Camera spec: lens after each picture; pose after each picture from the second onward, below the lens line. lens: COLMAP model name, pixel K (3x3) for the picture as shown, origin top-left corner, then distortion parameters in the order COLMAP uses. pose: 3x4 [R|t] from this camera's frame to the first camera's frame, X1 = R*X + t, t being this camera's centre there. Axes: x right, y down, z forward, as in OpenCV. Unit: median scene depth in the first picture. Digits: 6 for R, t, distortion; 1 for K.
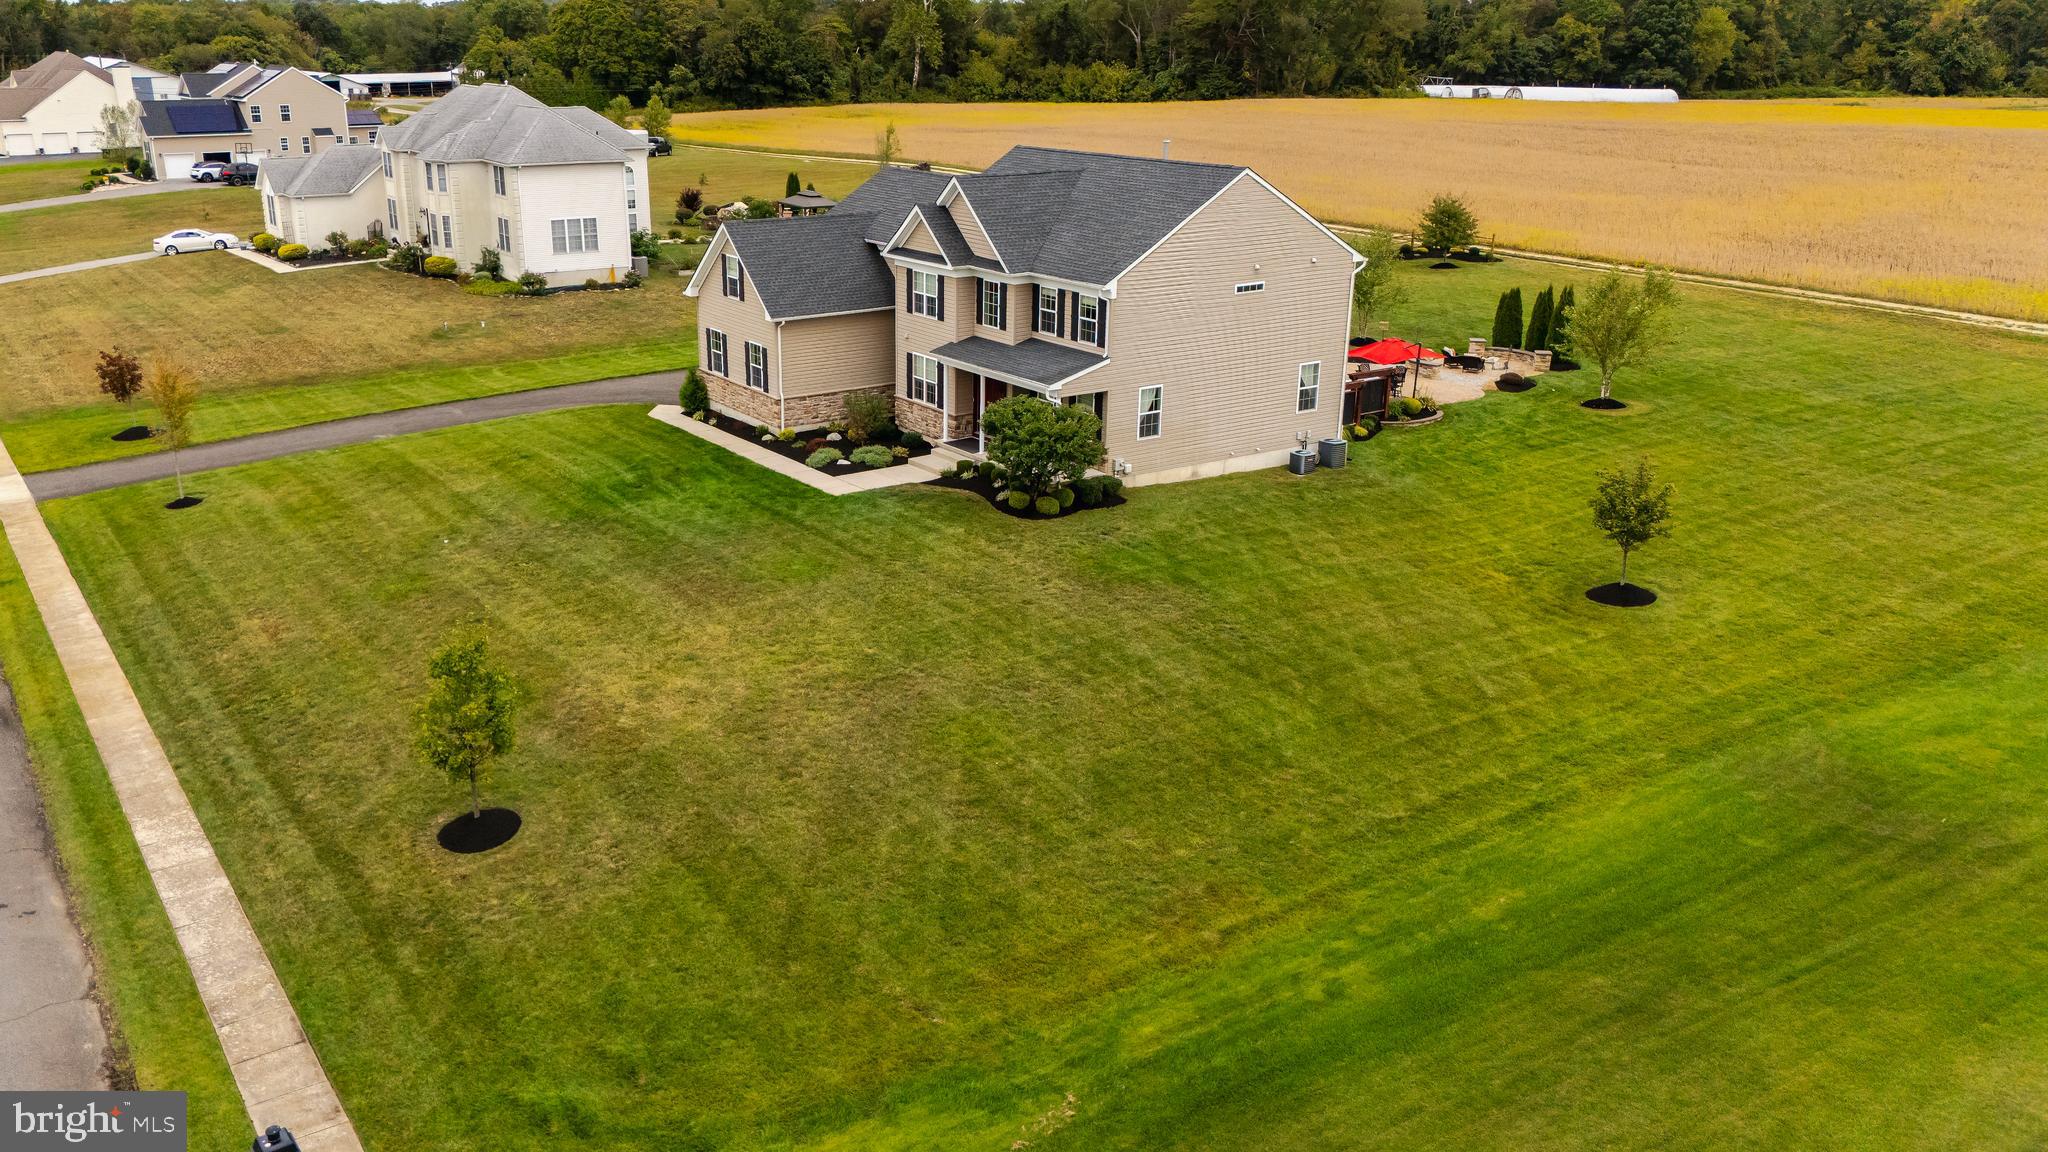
lens RADIAL K [[1768.9, 0, 1006.5], [0, 1768.9, 595.0], [0, 0, 1]] dist [0.101835, -0.001707]
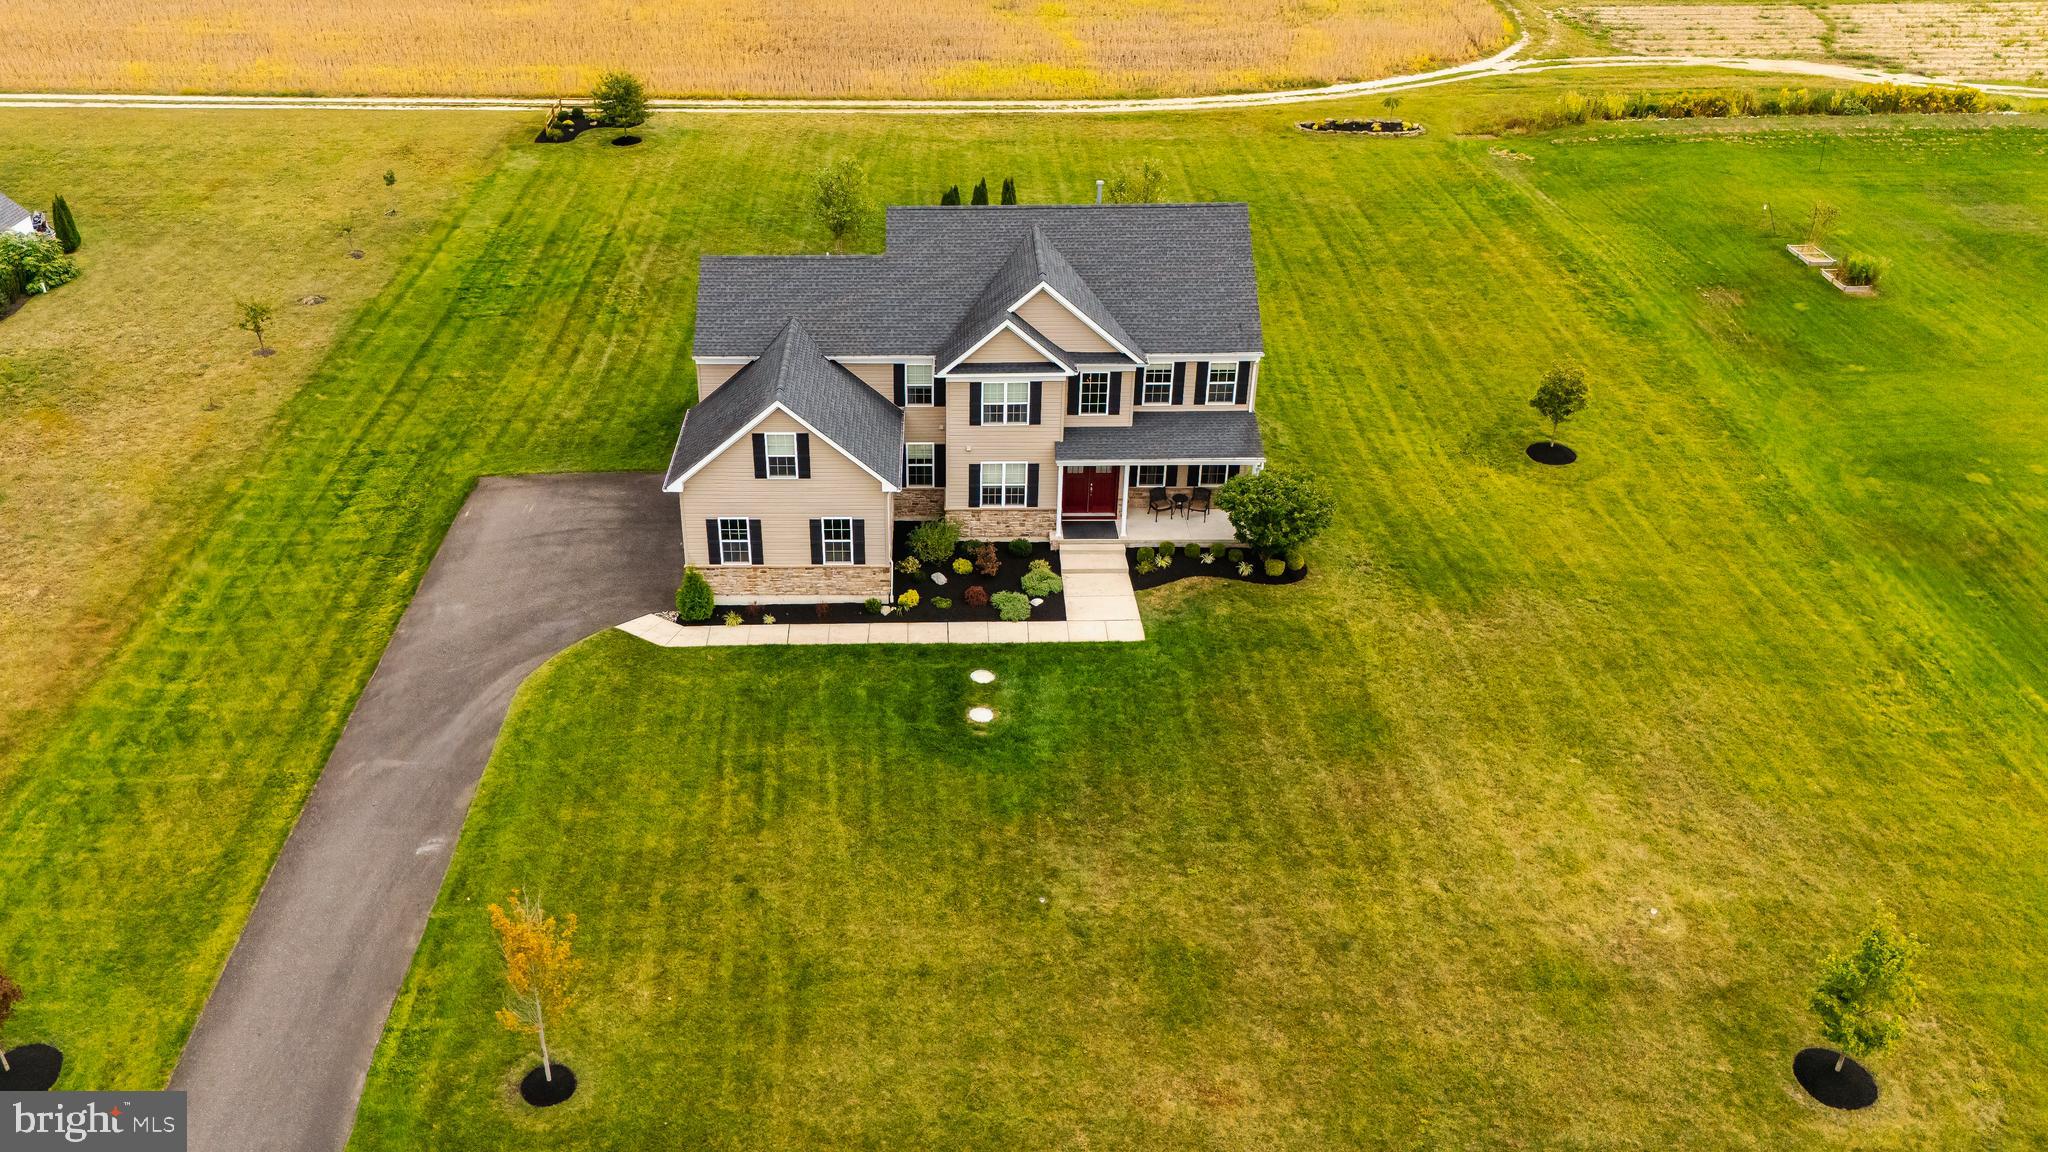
lens RADIAL K [[1650.1, 0, 1005.3], [0, 1650.1, 560.5], [0, 0, 1]] dist [0.032889, -0.004511]
pose [[0.558799, -0.413065, 0.719111, -0.726355], [0.263817, 0.910623, 0.318067, -0.379567], [-0.786222, 0.011978, 0.617828, 0.463336]]
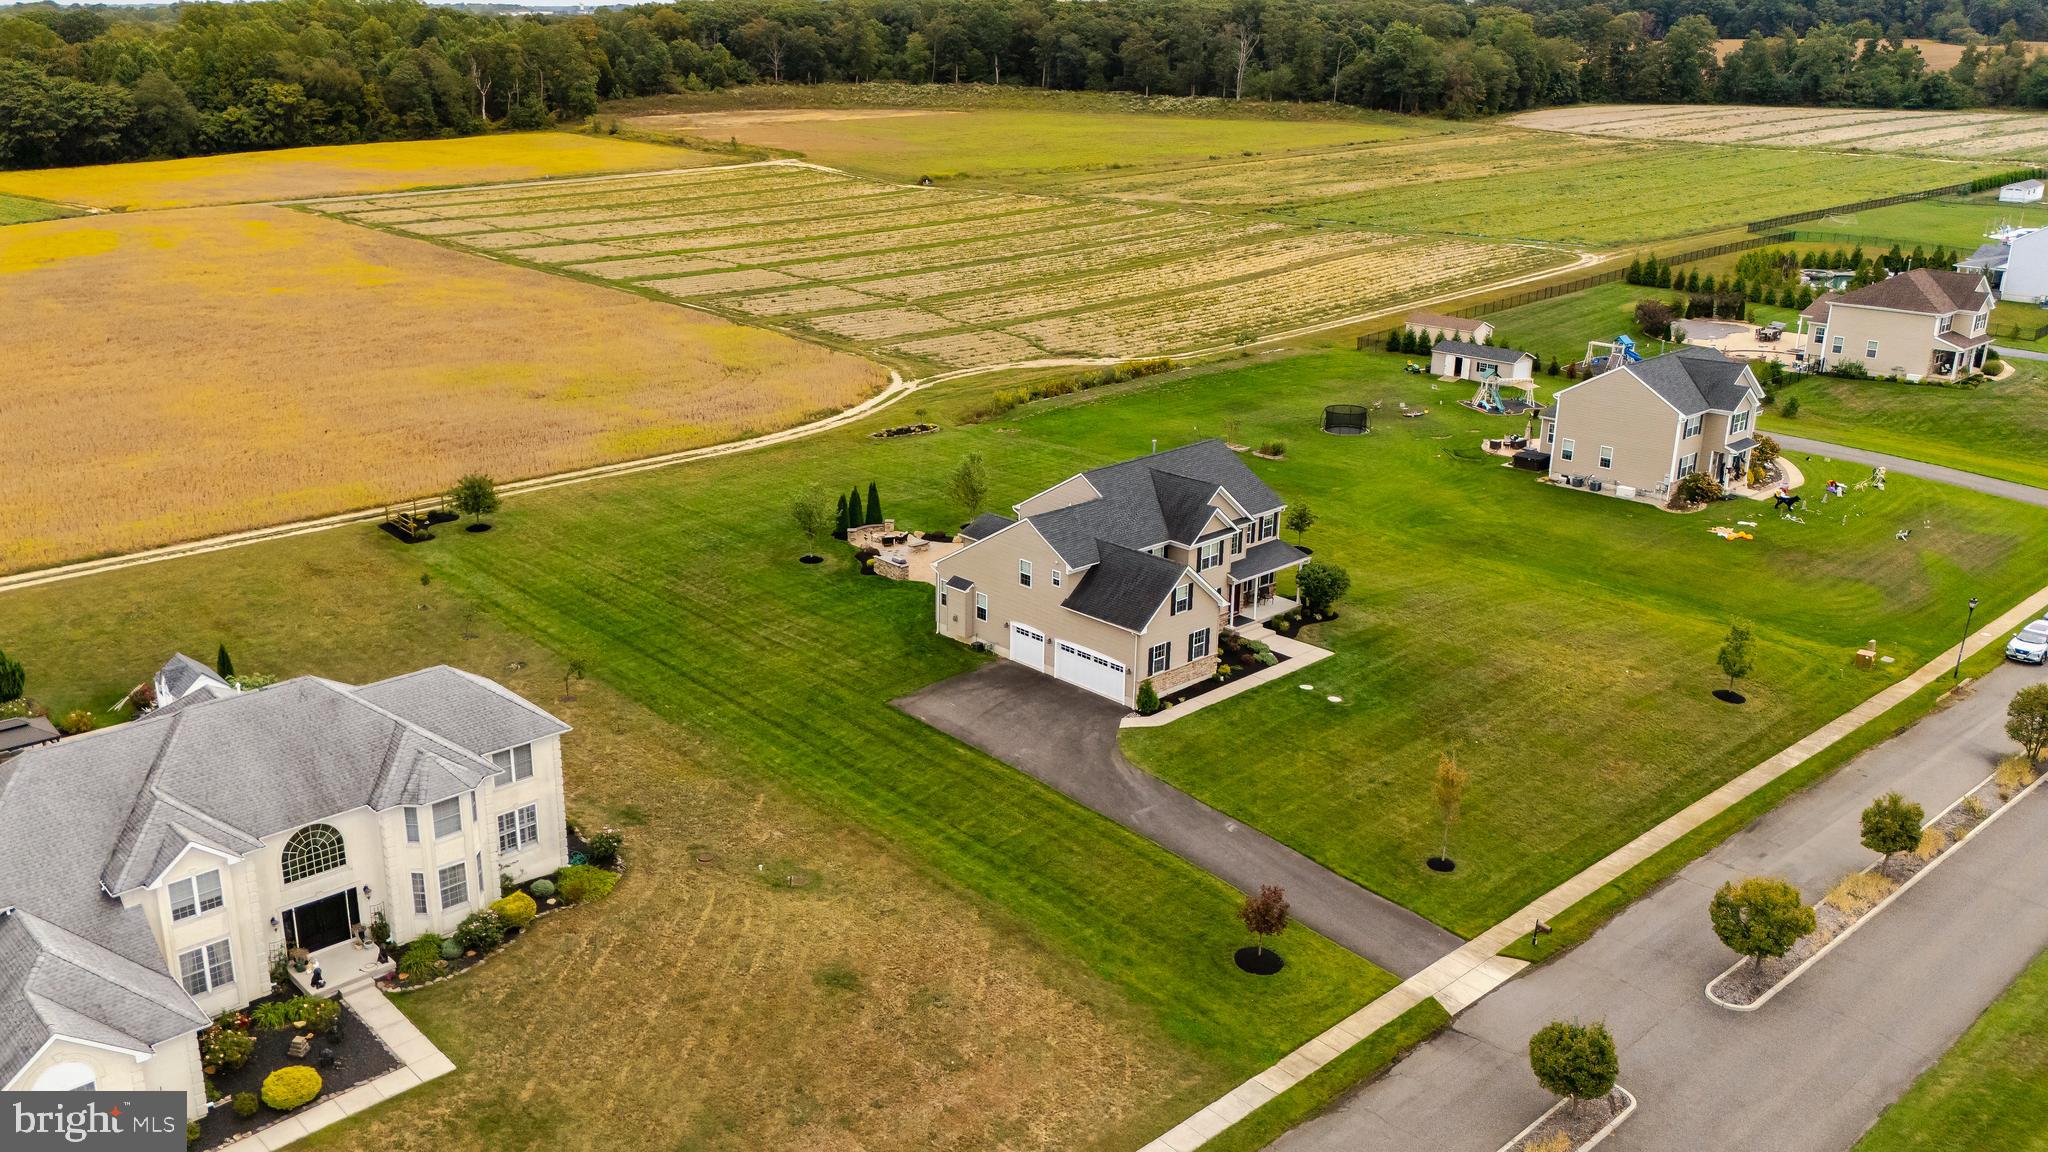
lens RADIAL K [[1543.0, 0, 966.7], [0, 1543.0, 571.6], [0, 0, 1]] dist [0.066418, -0.072176]
pose [[-0.117130, -0.318153, 0.940776, -1.424095], [0.315588, 0.886270, 0.339012, -0.737672], [-0.941639, 0.336606, -0.003404, 1.246860]]
